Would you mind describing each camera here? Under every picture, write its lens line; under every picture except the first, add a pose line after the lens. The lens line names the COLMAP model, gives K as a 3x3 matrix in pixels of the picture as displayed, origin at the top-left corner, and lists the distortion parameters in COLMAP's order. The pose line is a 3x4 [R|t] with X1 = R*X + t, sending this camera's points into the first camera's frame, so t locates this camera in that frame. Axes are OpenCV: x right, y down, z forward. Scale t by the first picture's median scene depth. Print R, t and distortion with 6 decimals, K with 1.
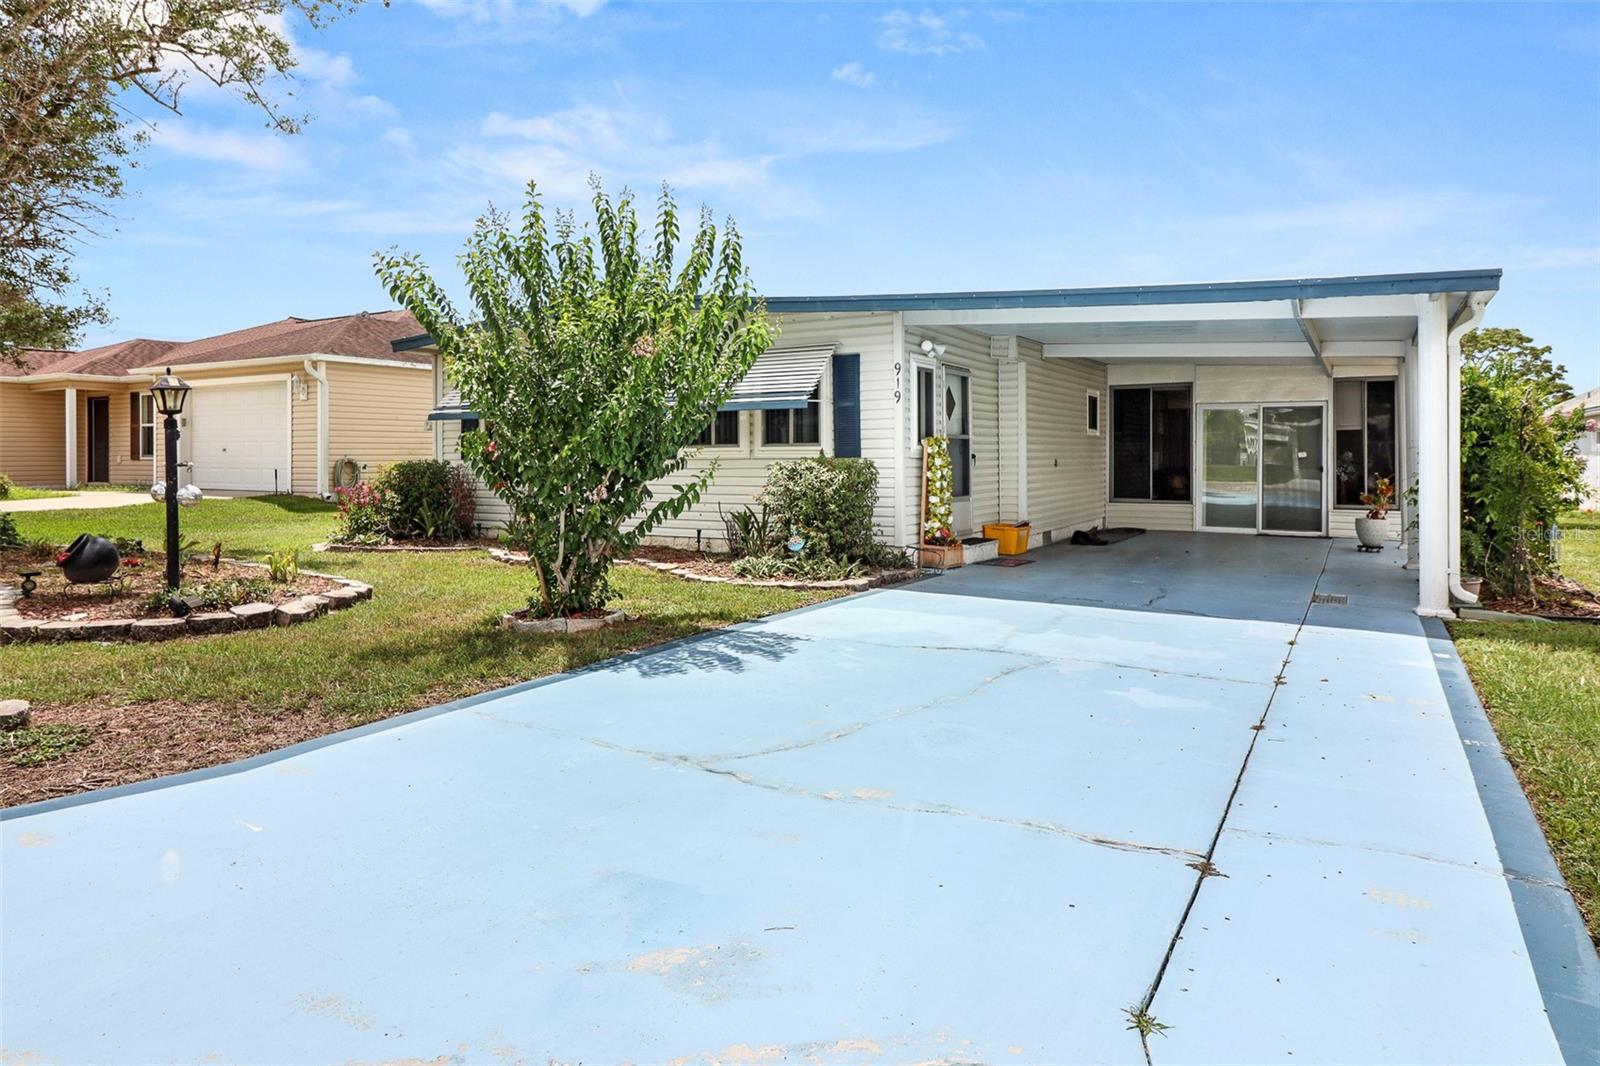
lens RADIAL K [[1036.7, 0, 762.0], [0, 1036.7, 453.3], [0, 0, 1]] dist [-0.011883, -0.000028]
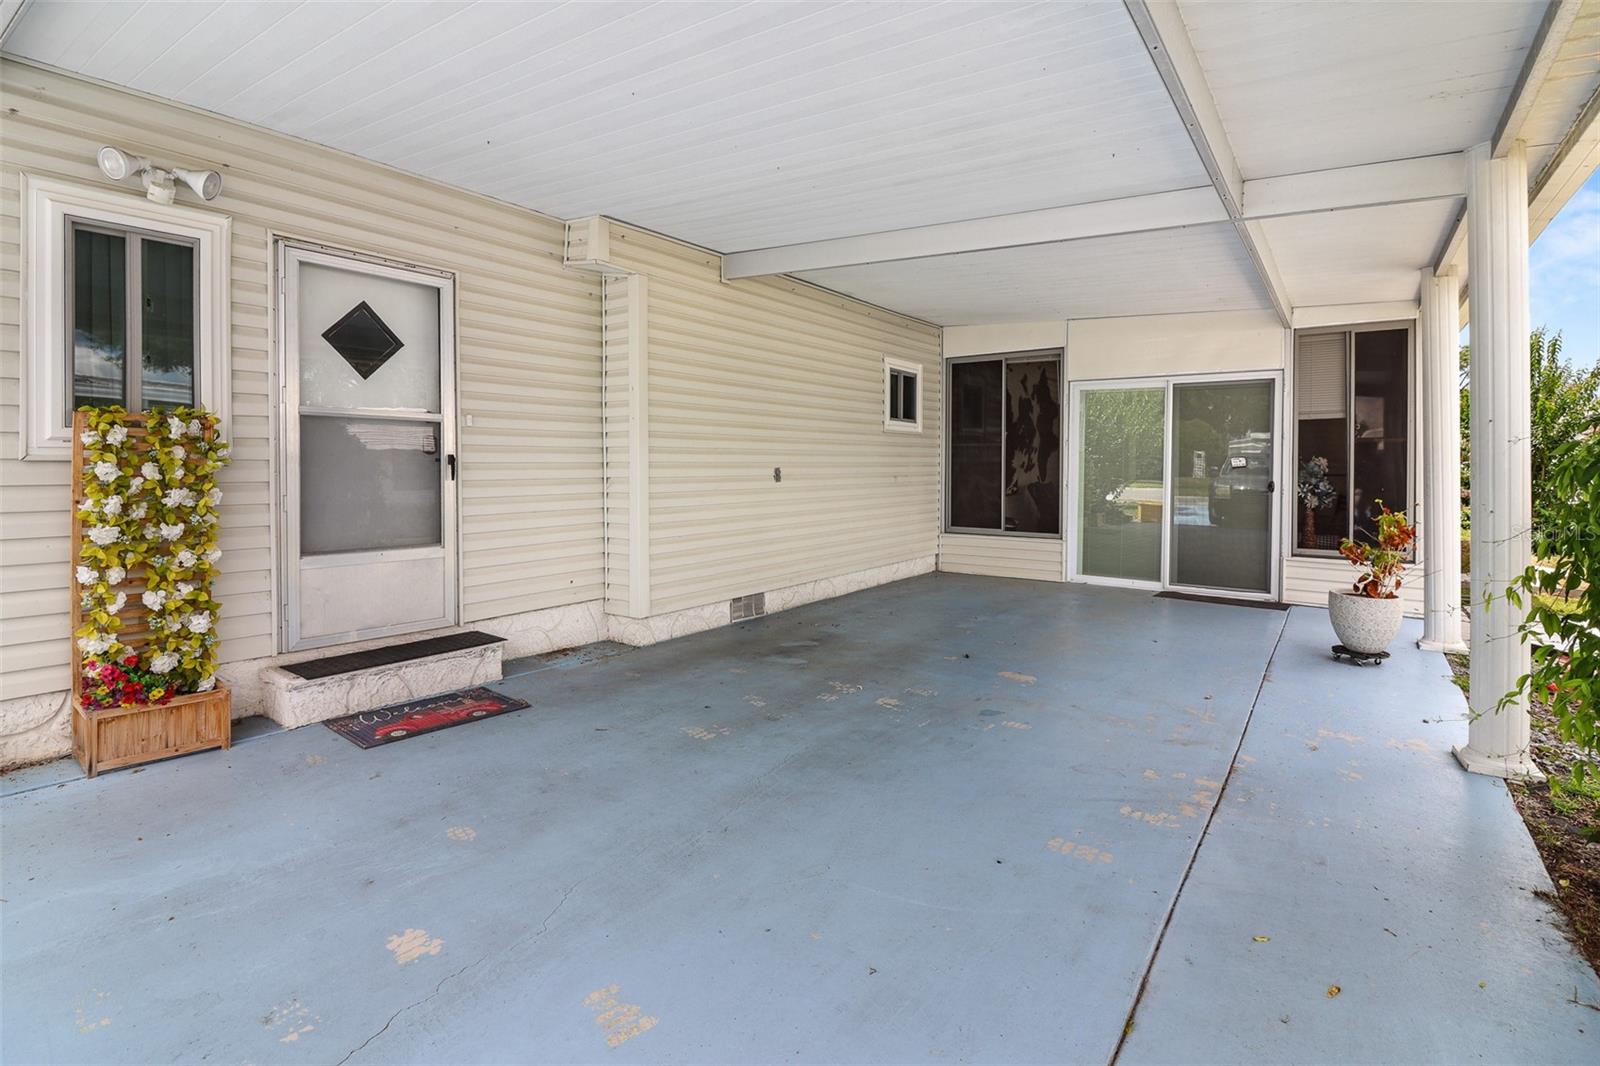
lens RADIAL K [[763.6, 0, 804.1], [0, 763.6, 470.7], [0, 0, 1]] dist [-0.011039, -0.007046]
pose [[0.995857, 0.004581, -0.090821, 0.317806], [-0.003683, 0.999943, 0.010052, 0.003078], [0.090862, -0.009675, 0.995817, 0.548958]]
